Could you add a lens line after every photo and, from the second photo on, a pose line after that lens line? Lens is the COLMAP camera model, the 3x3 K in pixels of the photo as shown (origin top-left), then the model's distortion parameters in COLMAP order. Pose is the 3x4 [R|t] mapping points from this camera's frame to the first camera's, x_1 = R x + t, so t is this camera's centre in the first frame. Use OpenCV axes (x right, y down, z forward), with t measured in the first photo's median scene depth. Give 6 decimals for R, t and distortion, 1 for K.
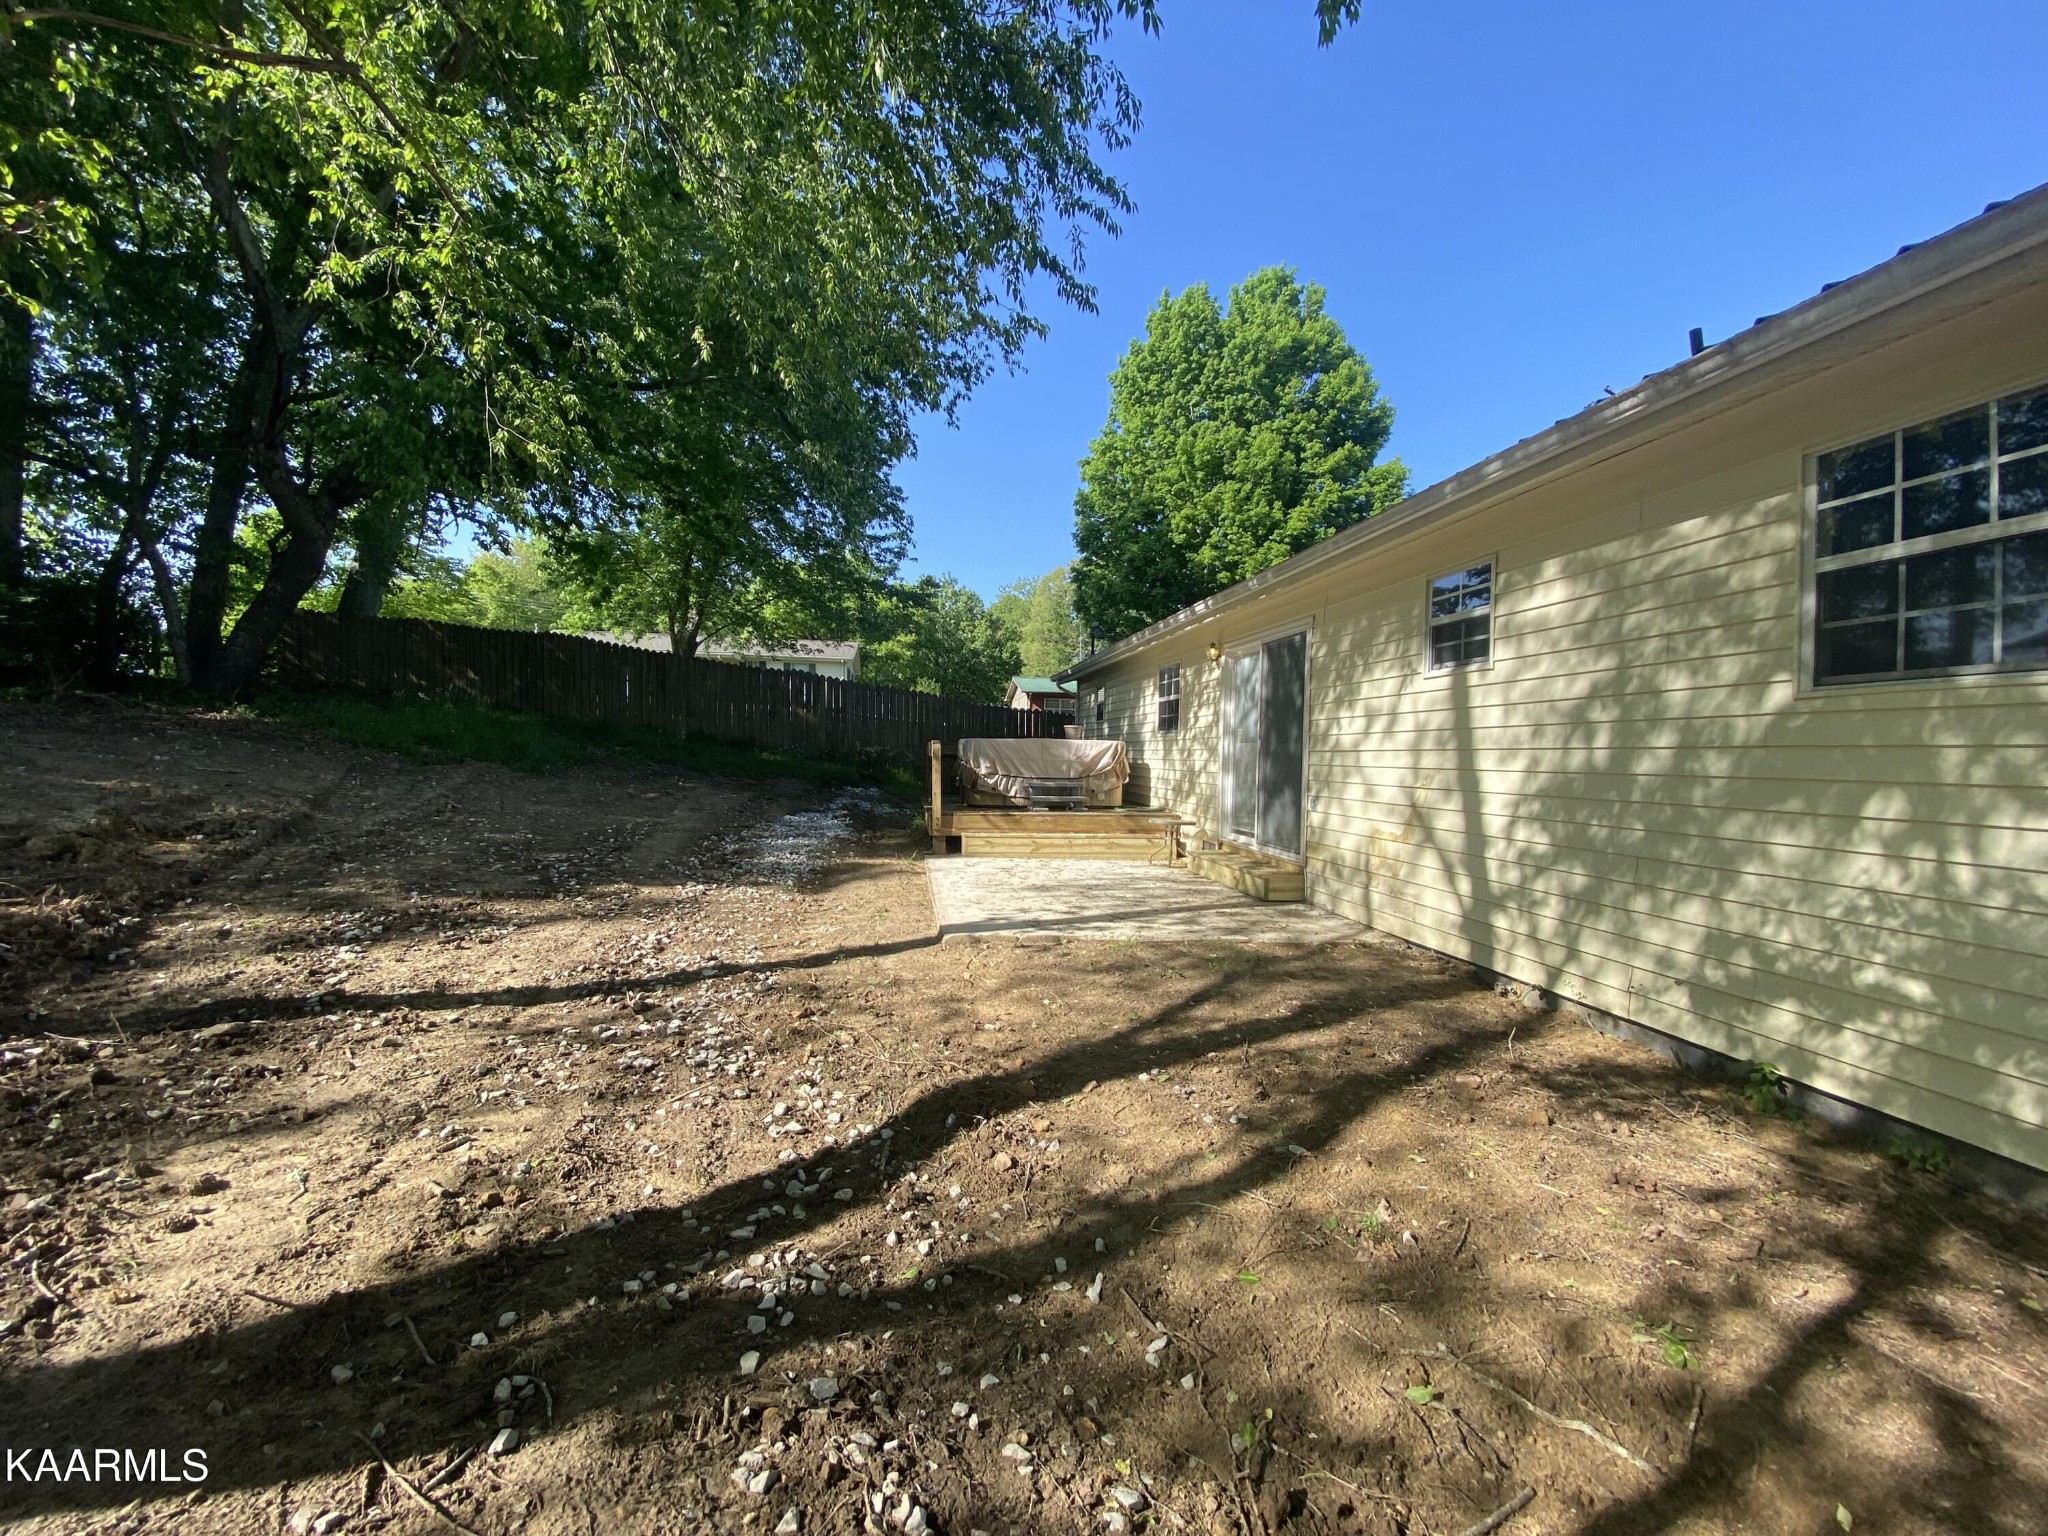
lens RADIAL K [[823.3, 0, 1024.0], [0, 823.3, 768.0], [0, 0, 1]] dist [0.047063, -0.000027]
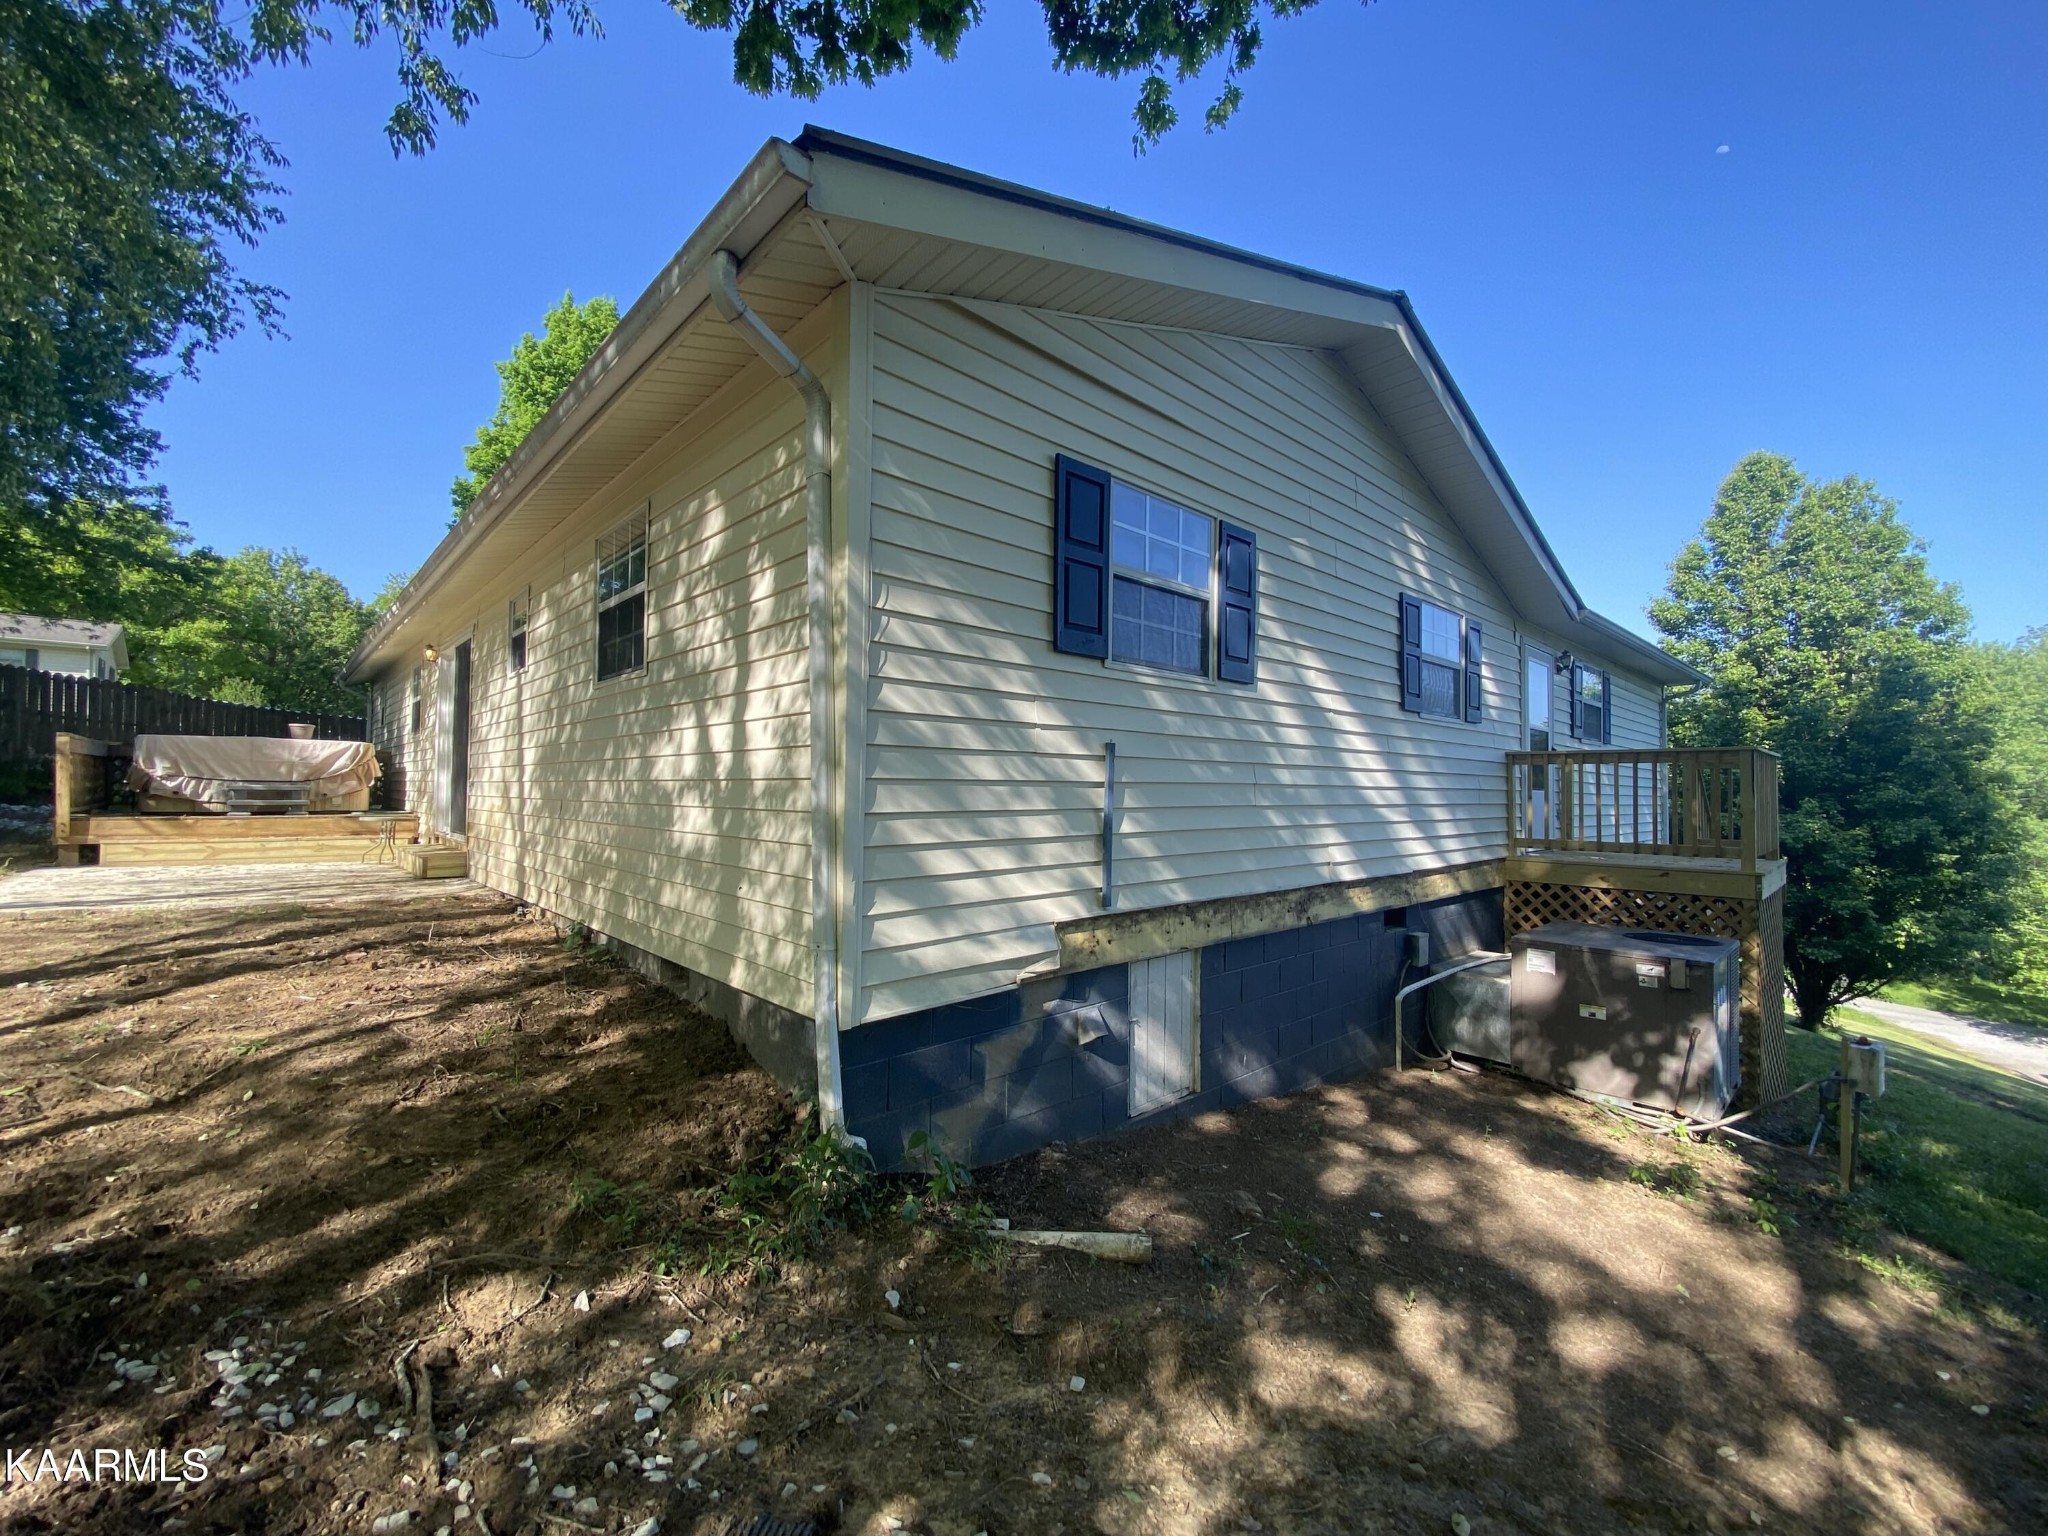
lens RADIAL K [[831.5, 0, 1028.8], [0, 831.5, 764.2], [0, 0, 1]] dist [0.030684, -0.024707]
pose [[0.828445, 0.008667, 0.560004, 0.165603], [0.013799, 0.999261, -0.035878, 0.030100], [-0.559901, 0.037450, 0.827713, -0.186311]]
